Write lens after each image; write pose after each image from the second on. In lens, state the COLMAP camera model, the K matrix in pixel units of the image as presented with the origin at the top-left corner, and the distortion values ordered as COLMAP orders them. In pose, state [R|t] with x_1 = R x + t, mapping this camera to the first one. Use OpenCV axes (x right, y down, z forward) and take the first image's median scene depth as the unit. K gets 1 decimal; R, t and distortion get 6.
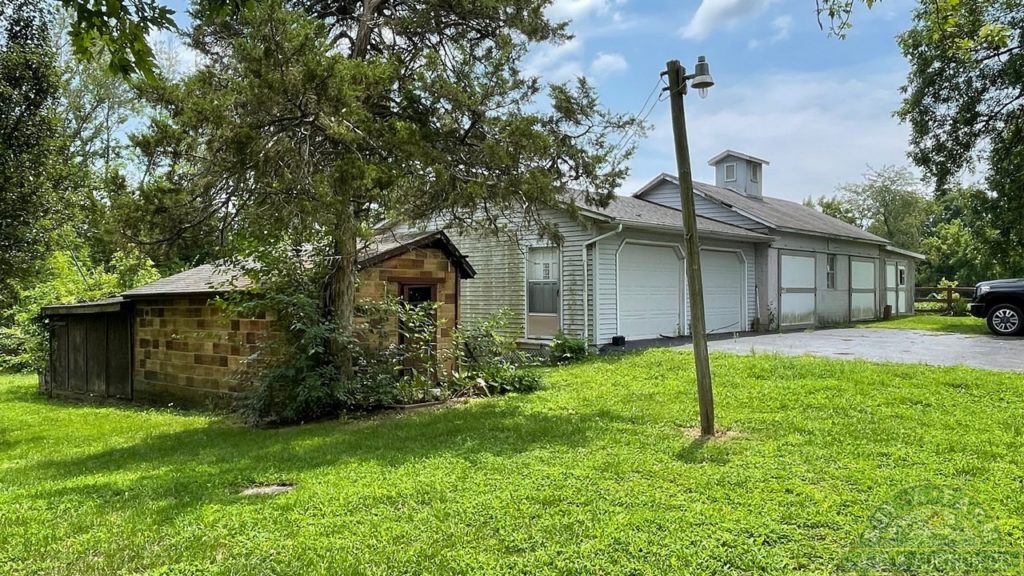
lens RADIAL K [[773.8, 0, 507.0], [0, 773.8, 289.6], [0, 0, 1]] dist [-0.001859, -0.007463]
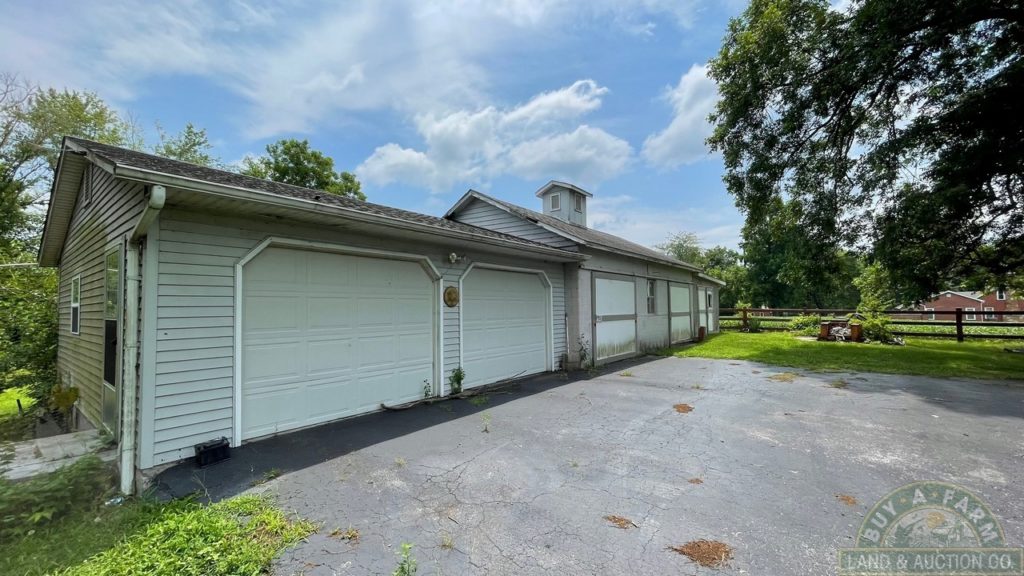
lens RADIAL K [[415.8, 0, 519.1], [0, 415.8, 285.0], [0, 0, 1]] dist [0.000860, 0.000468]
pose [[0.995667, -0.003470, 0.092929, 0.204821], [0.008127, 0.998727, -0.049778, -0.013181], [-0.092638, 0.050317, 0.994428, 0.494050]]
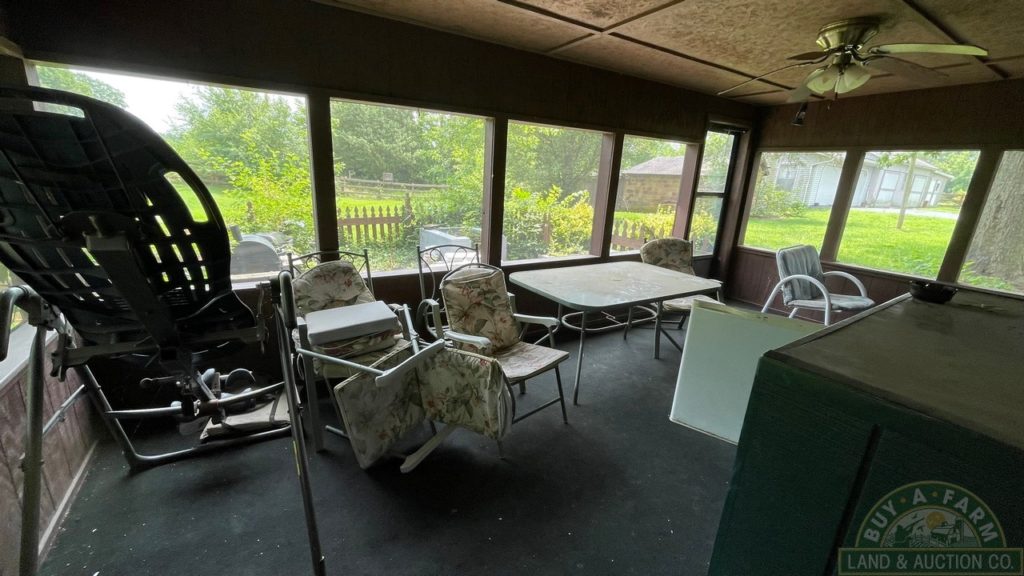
lens RADIAL K [[415.8, 0, 509.9], [0, 415.8, 289.2], [0, 0, 1]] dist [0.000860, 0.000468]
pose [[0.963453, 0.134694, -0.231550, -0.329634], [-0.066531, 0.957625, 0.280228, 0.010265], [0.259483, -0.254581, 0.931589, -0.436895]]
